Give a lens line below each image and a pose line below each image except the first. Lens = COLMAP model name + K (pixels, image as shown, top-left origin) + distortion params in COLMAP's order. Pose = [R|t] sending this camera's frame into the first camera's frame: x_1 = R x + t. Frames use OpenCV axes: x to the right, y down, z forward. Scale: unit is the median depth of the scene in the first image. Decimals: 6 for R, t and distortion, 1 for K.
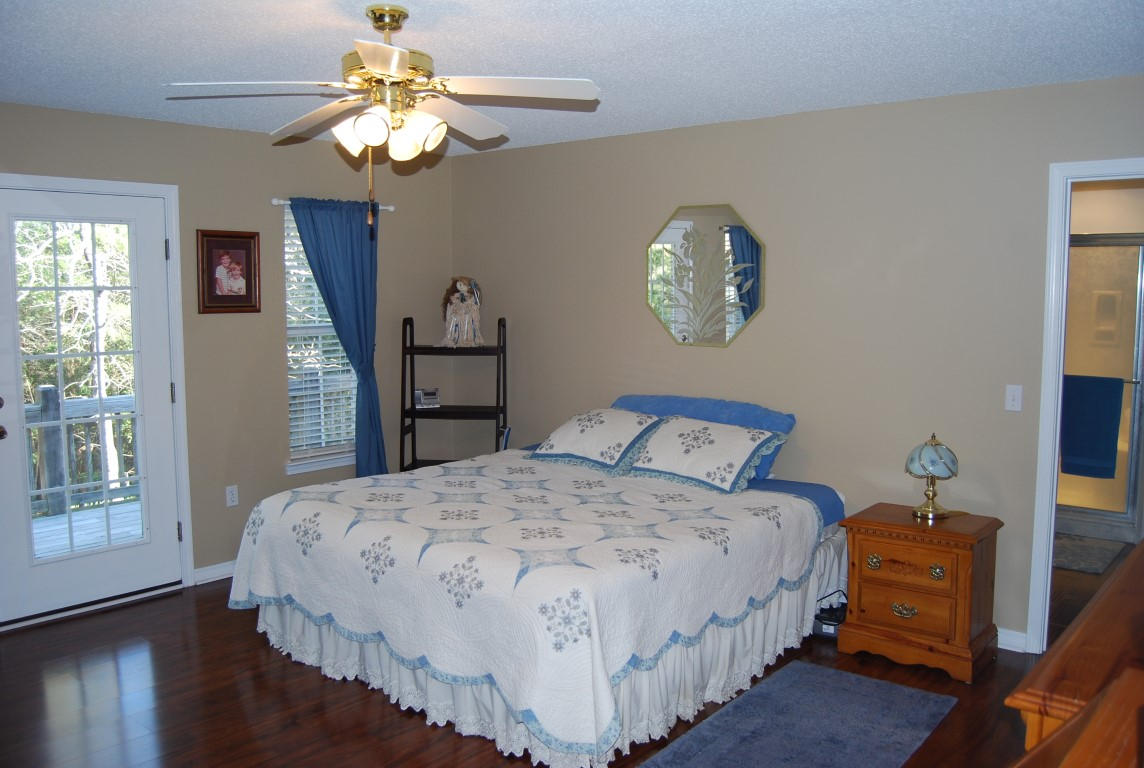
lens RADIAL K [[970.2, 0, 566.5], [0, 970.2, 384.5], [0, 0, 1]] dist [-0.081874, 0.025907]
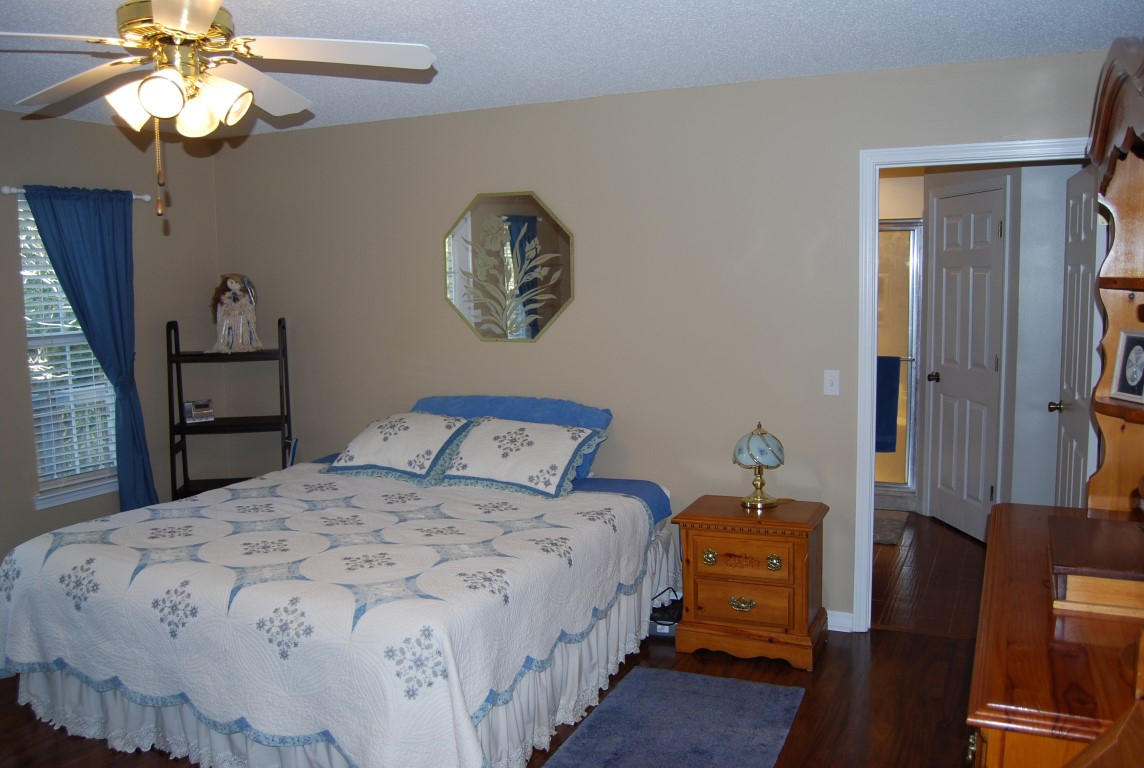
lens RADIAL K [[970.2, 0, 578.1], [0, 970.2, 384.3], [0, 0, 1]] dist [-0.081874, 0.025907]
pose [[0.963093, -0.047974, 0.264860, -0.061810], [0.045399, 0.998843, 0.015837, -0.012974], [-0.265313, -0.003229, 0.964157, 0.089948]]
